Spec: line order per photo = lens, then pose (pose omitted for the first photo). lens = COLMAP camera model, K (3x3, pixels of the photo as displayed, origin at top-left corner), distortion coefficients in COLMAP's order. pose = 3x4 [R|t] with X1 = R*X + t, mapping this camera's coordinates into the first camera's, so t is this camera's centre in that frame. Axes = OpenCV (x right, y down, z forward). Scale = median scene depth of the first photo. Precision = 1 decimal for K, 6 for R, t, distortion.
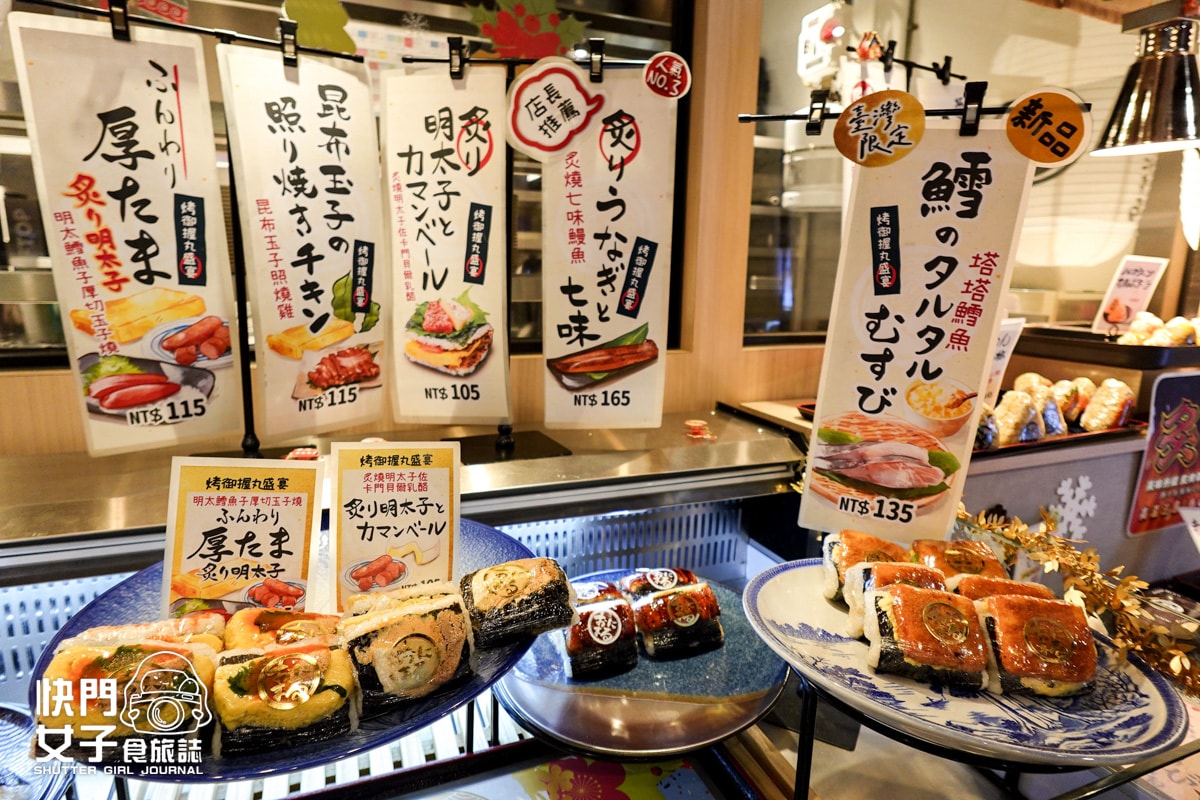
lens RADIAL K [[677.8, 0, 599.9], [0, 677.8, 401.5], [0, 0, 1]] dist [-0.001430, 0.000058]
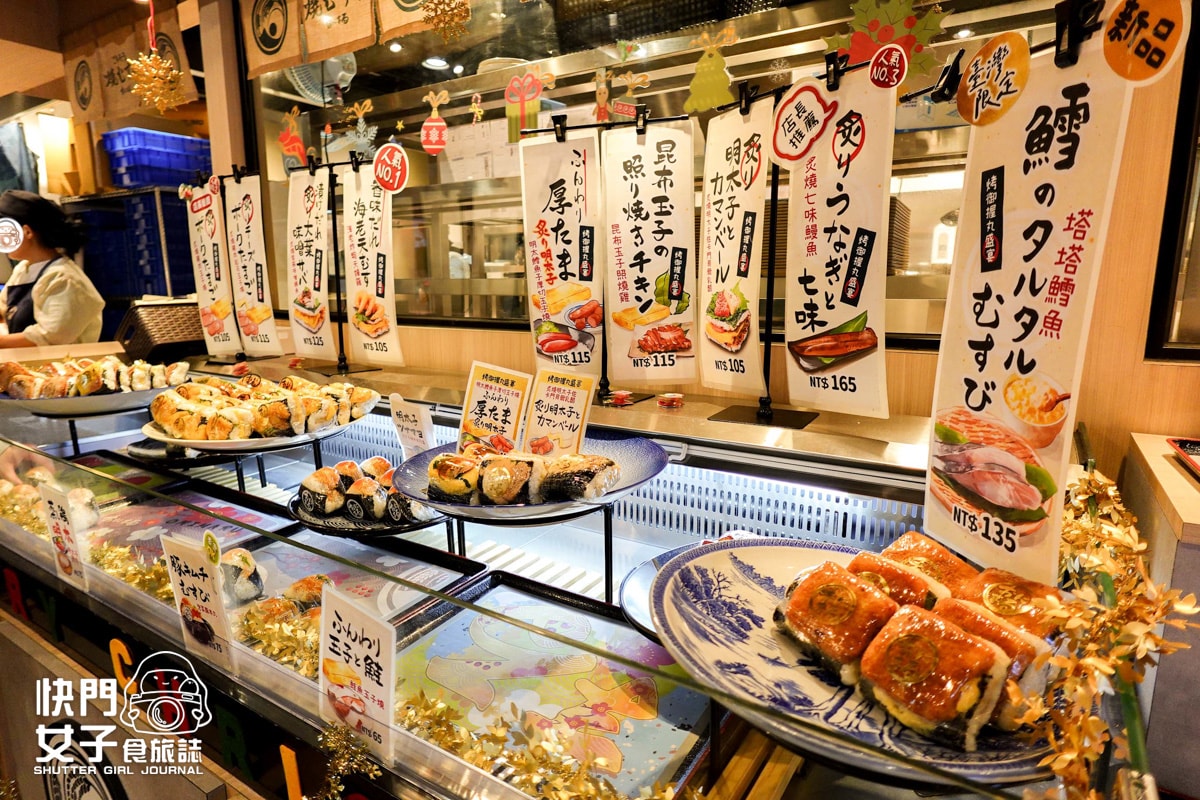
lens RADIAL K [[677.8, 0, 599.9], [0, 677.8, 401.5], [0, 0, 1]] dist [-0.001430, 0.000058]
pose [[0.565872, 0.123362, -0.815212, 0.841812], [-0.148383, 0.987837, 0.046485, 0.037454], [0.811031, 0.094659, 0.577294, 0.119444]]
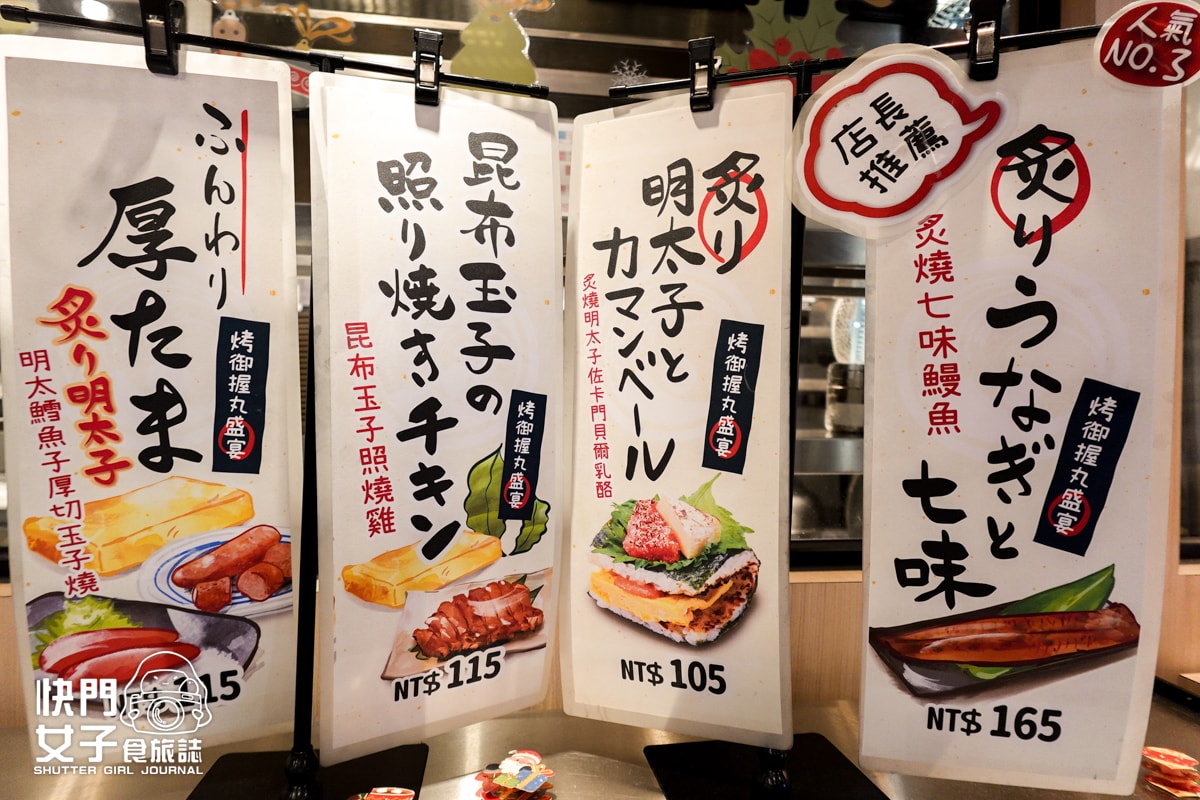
lens RADIAL K [[677.8, 0, 599.9], [0, 677.8, 401.5], [0, 0, 1]] dist [-0.001430, 0.000058]
pose [[0.962754, -0.002980, -0.270362, -0.163260], [-0.051012, 0.979979, -0.192457, -0.145187], [0.265523, 0.199080, 0.943326, 0.569498]]
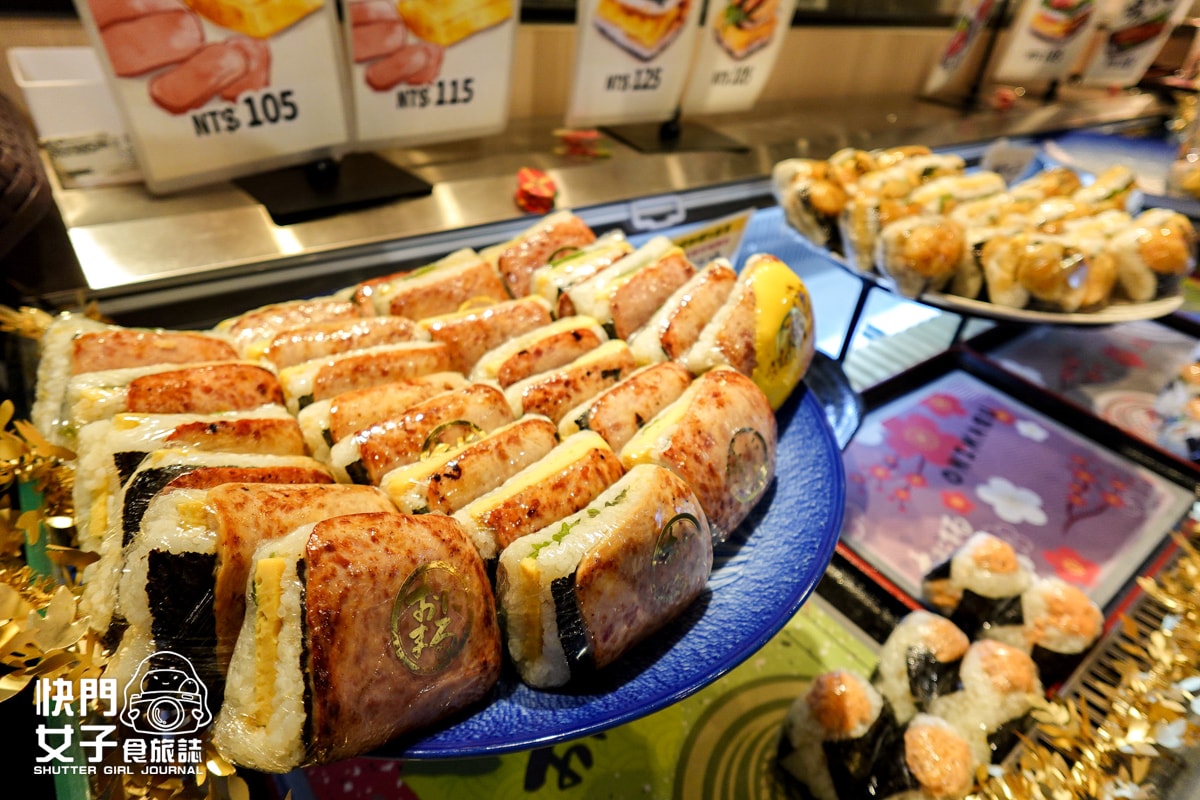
lens RADIAL K [[677.8, 0, 599.9], [0, 677.8, 401.5], [0, 0, 1]] dist [-0.001430, 0.000058]
pose [[0.965131, -0.099259, 0.242220, -1.976311], [-0.004433, 0.918991, 0.394253, 0.128127], [-0.261731, -0.381580, 0.886507, -0.415607]]
